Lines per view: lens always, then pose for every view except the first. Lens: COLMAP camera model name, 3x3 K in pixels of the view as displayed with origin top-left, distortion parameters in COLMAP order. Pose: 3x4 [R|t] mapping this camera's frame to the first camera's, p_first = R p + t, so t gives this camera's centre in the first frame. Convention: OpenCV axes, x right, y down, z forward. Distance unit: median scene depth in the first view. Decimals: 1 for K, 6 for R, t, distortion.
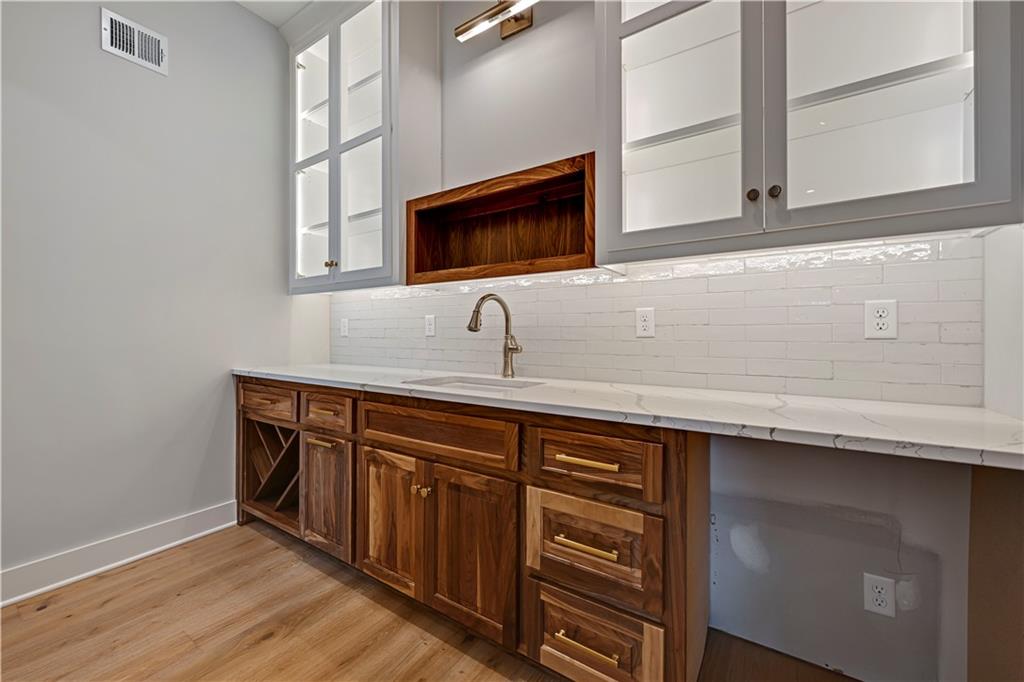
lens RADIAL K [[411.5, 0, 515.9], [0, 411.5, 334.0], [0, 0, 1]] dist [-0.000300, 0.000121]
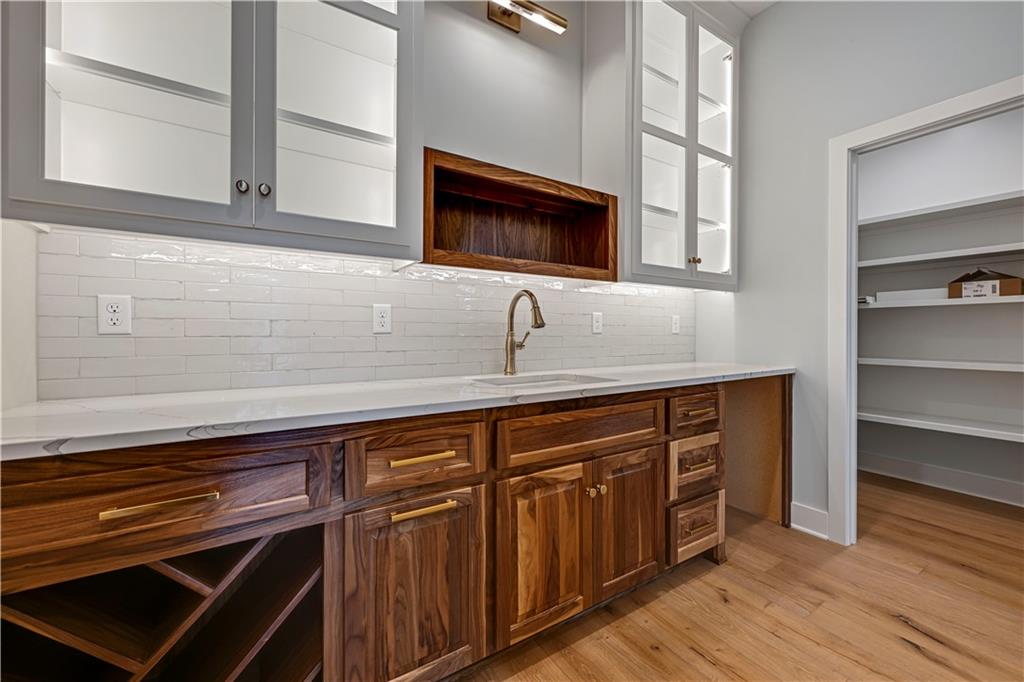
lens RADIAL K [[400.6, 0, 514.9], [0, 400.6, 330.9], [0, 0, 1]] dist [0.001251, -0.000050]
pose [[0.402636, 0.001425, 0.915359, -1.045344], [-0.005269, 0.999986, 0.000761, -0.000036], [-0.915345, -0.005129, 0.402638, 0.701627]]
